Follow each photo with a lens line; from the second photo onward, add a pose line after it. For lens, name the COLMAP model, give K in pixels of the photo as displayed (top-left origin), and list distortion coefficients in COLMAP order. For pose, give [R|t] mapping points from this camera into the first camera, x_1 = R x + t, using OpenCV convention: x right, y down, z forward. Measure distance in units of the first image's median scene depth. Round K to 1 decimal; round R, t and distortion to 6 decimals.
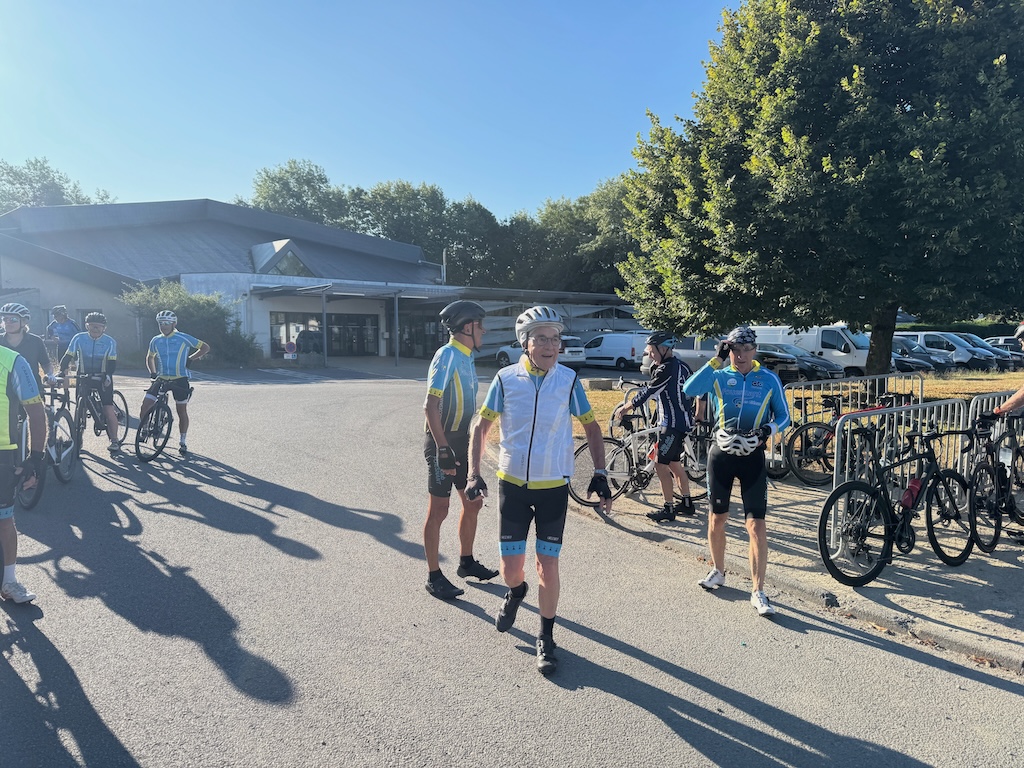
lens RADIAL K [[727.1, 0, 517.7], [0, 727.1, 386.9], [0, 0, 1]] dist [0.003699, 0.001936]
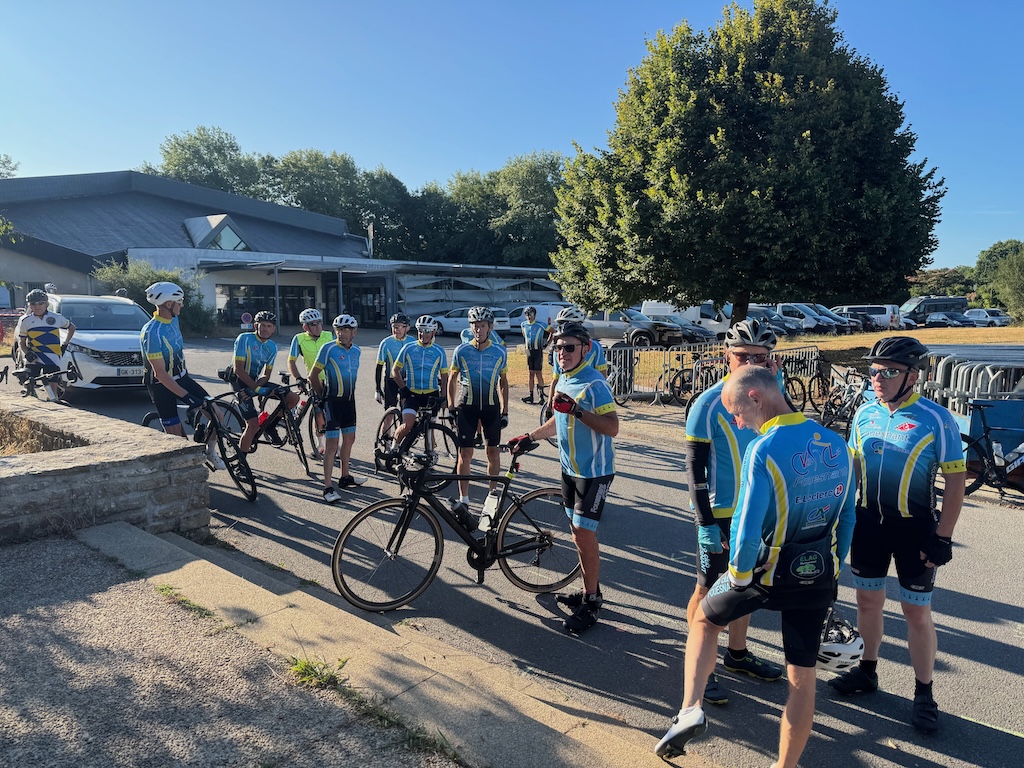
lens RADIAL K [[731.8, 0, 518.2], [0, 731.8, 389.9], [0, 0, 1]] dist [0.096461, -0.157917]
pose [[0.990231, -0.018678, 0.138181, -0.124448], [0.011672, 0.998613, 0.051346, 0.003543], [-0.138949, -0.049231, 0.989075, -0.364190]]
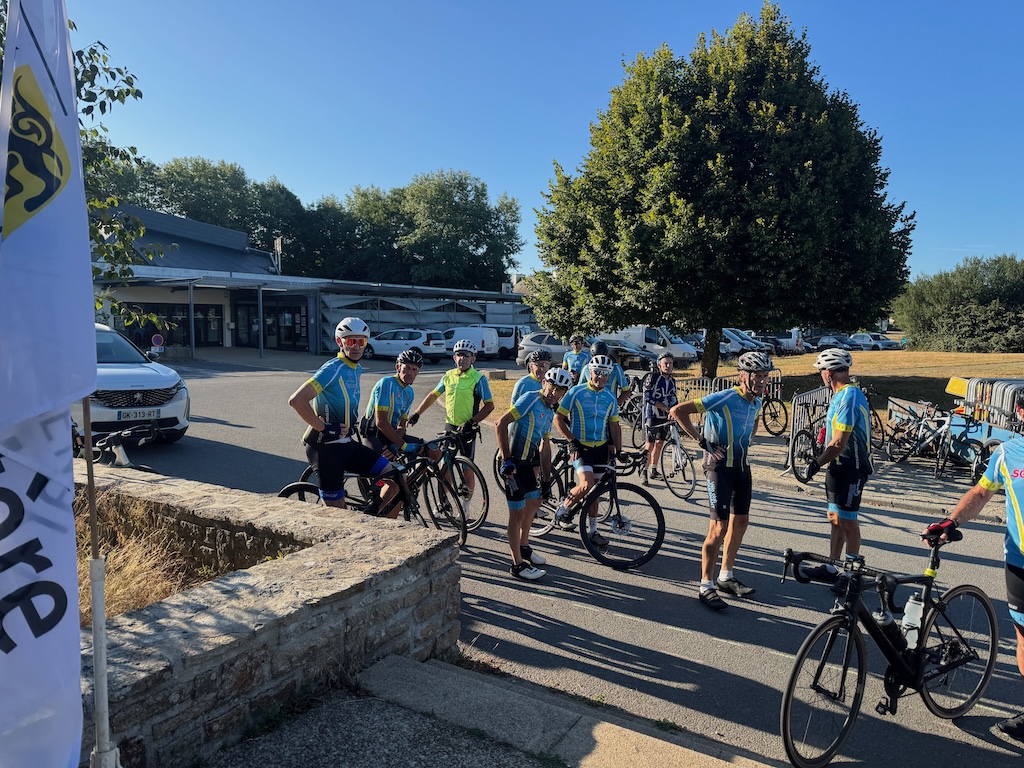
lens RADIAL K [[731.8, 0, 518.2], [0, 731.8, 389.9], [0, 0, 1]] dist [0.096461, -0.157917]
pose [[0.953240, -0.021290, 0.301464, -0.302536], [0.013534, 0.999522, 0.027795, -0.015457], [-0.301912, -0.022415, 0.953072, -0.239661]]
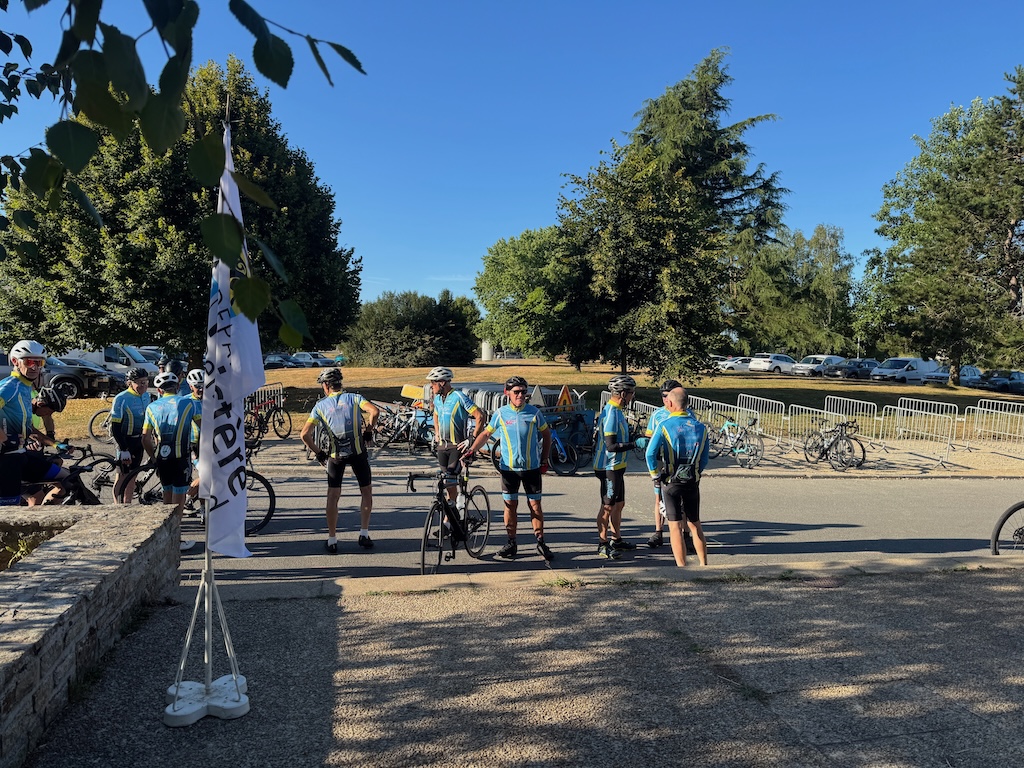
lens RADIAL K [[709.5, 0, 549.1], [0, 709.5, 420.5], [0, 0, 1]] dist [0.000214, -0.041659]
pose [[0.461939, -0.081795, 0.883132, -0.477985], [0.041524, 0.996641, 0.070588, -0.012523], [-0.885939, 0.004064, 0.463784, -0.304810]]
